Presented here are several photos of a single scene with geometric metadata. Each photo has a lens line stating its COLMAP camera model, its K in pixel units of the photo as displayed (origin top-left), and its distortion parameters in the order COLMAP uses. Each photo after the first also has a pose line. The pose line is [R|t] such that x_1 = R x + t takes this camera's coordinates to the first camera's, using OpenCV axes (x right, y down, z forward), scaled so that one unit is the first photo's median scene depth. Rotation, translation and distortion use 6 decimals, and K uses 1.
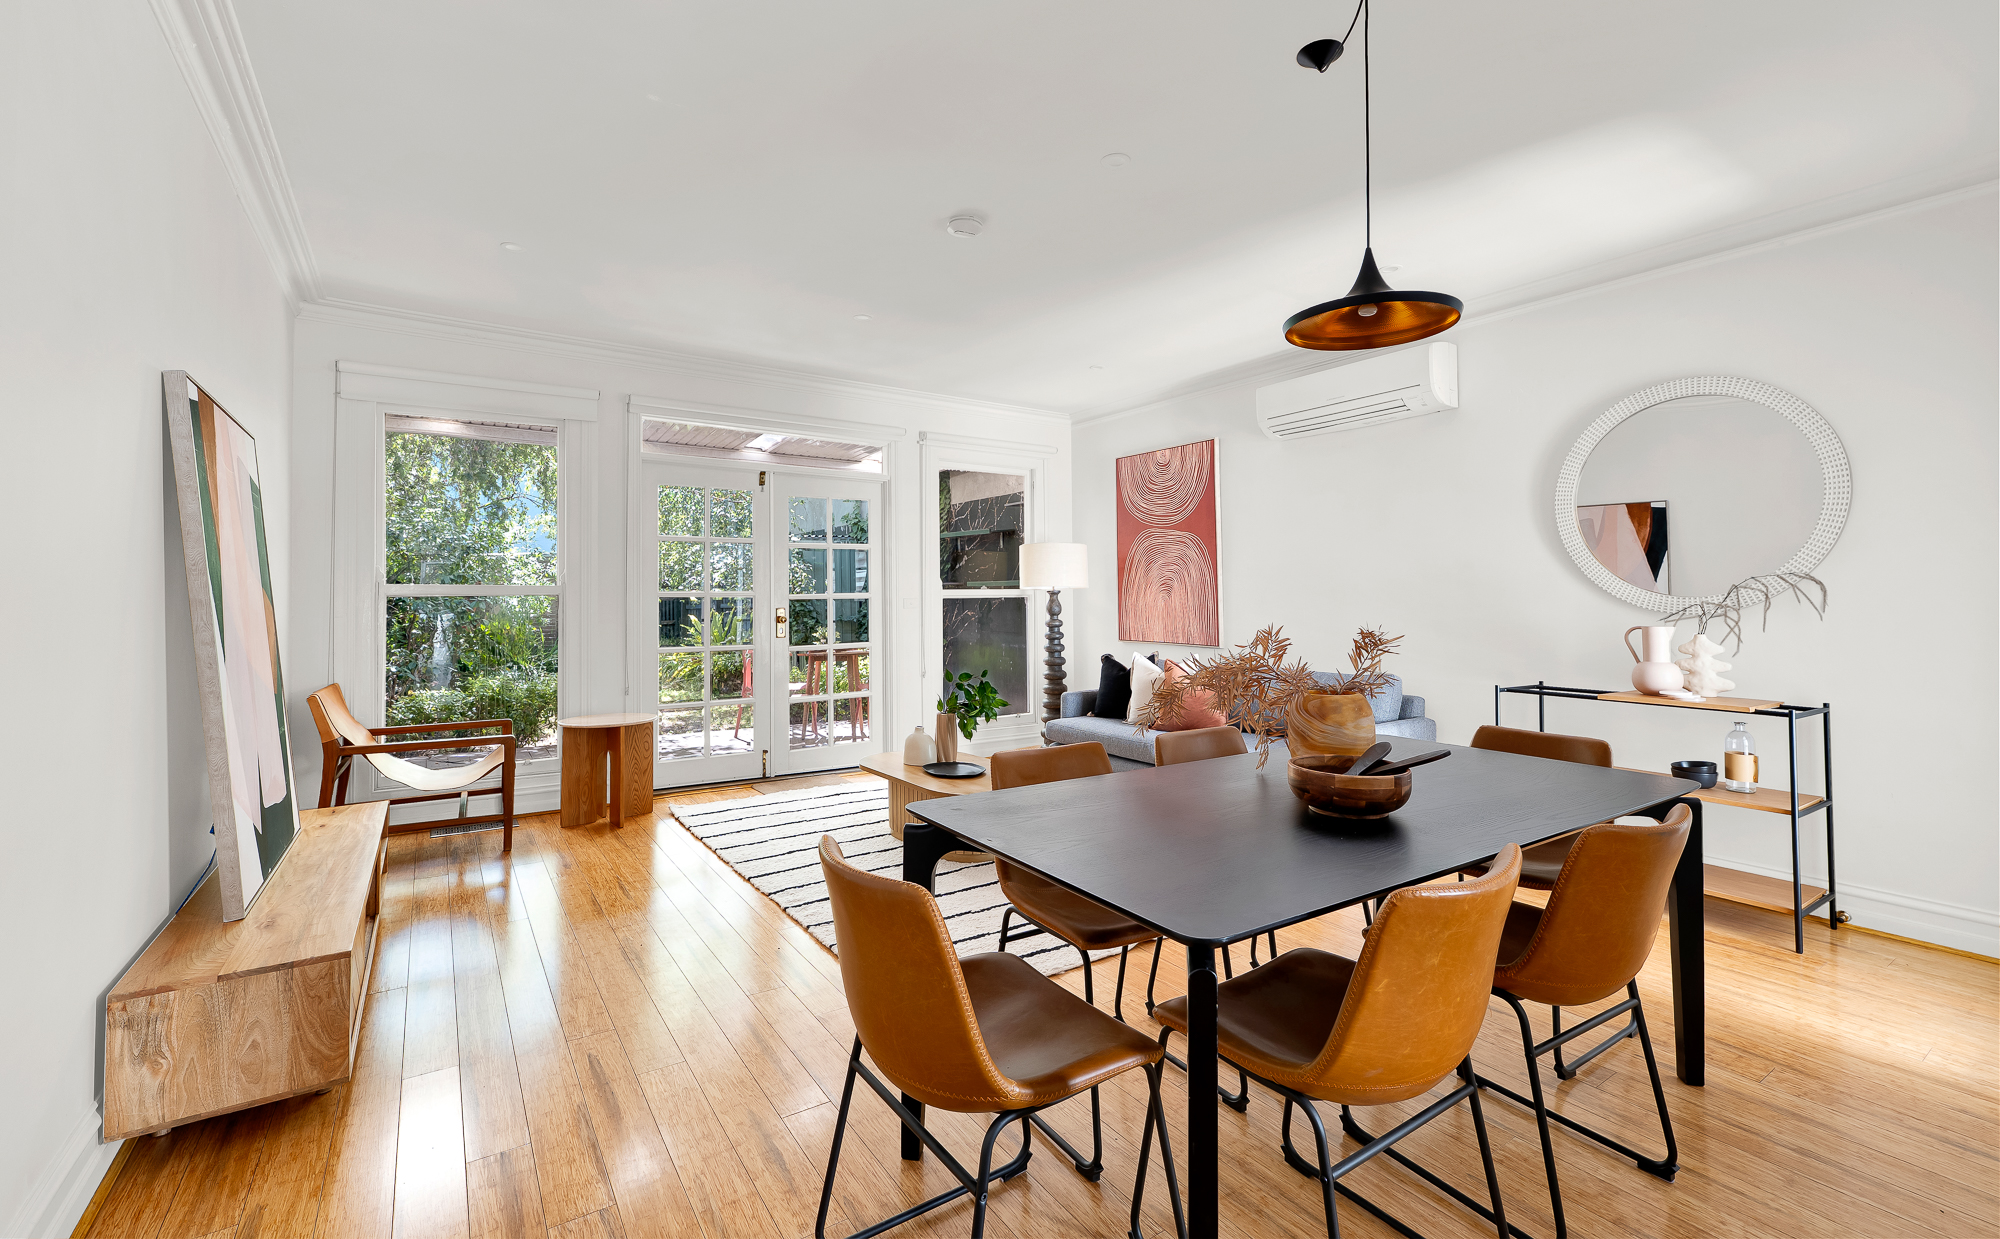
lens RADIAL K [[851.2, 0, 999.7], [0, 851.2, 606.3], [0, 0, 1]] dist [-0.000041, 0.000001]
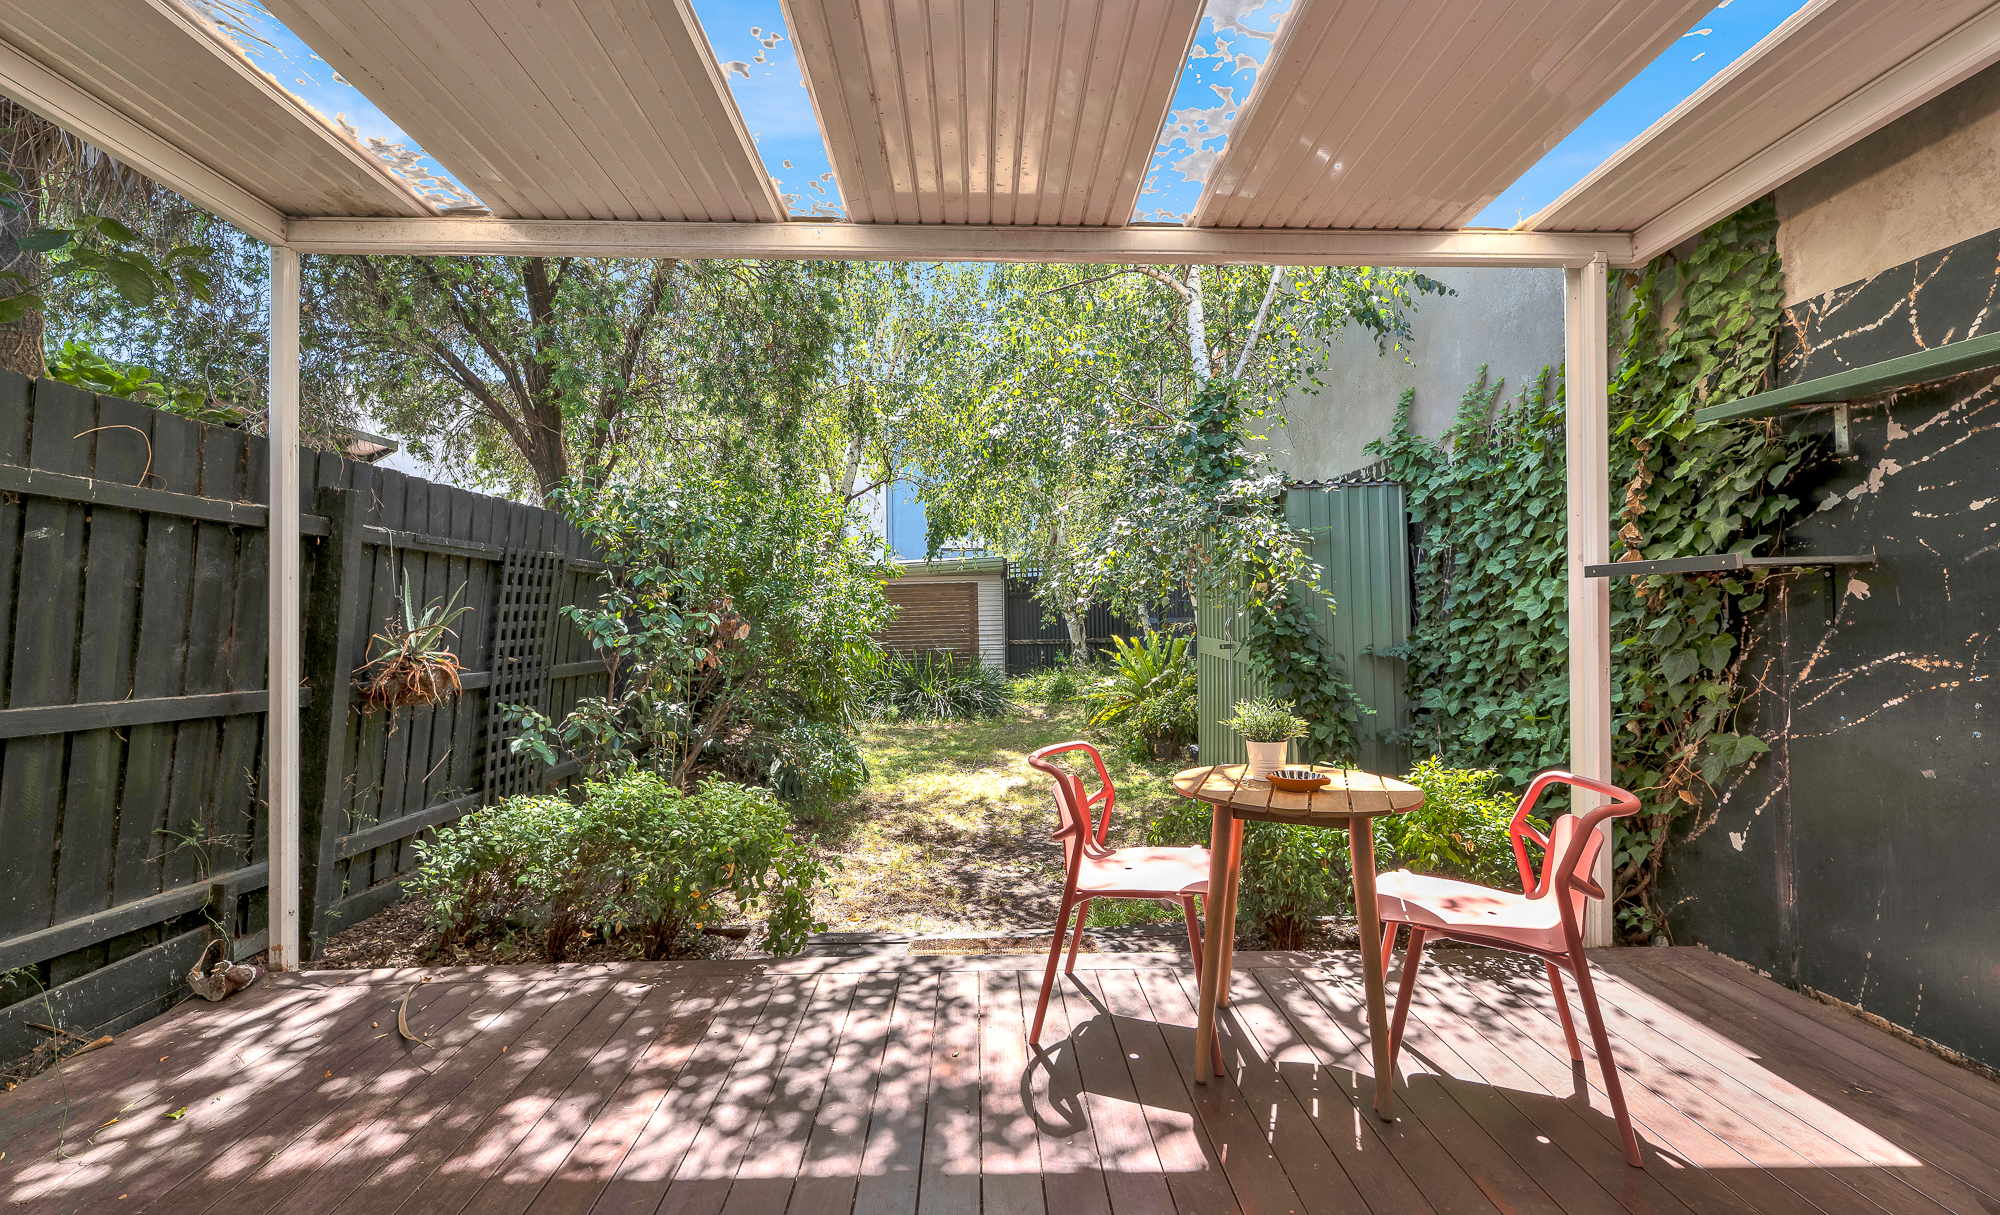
lens RADIAL K [[790.6, 0, 997.1], [0, 790.6, 609.4], [0, 0, 1]] dist [0.000865, 0.000073]
pose [[0.843763, -0.004263, -0.536699, -0.147453], [-0.000641, 0.999960, -0.008950, -0.006458], [0.536715, 0.007896, 0.843727, 0.607783]]
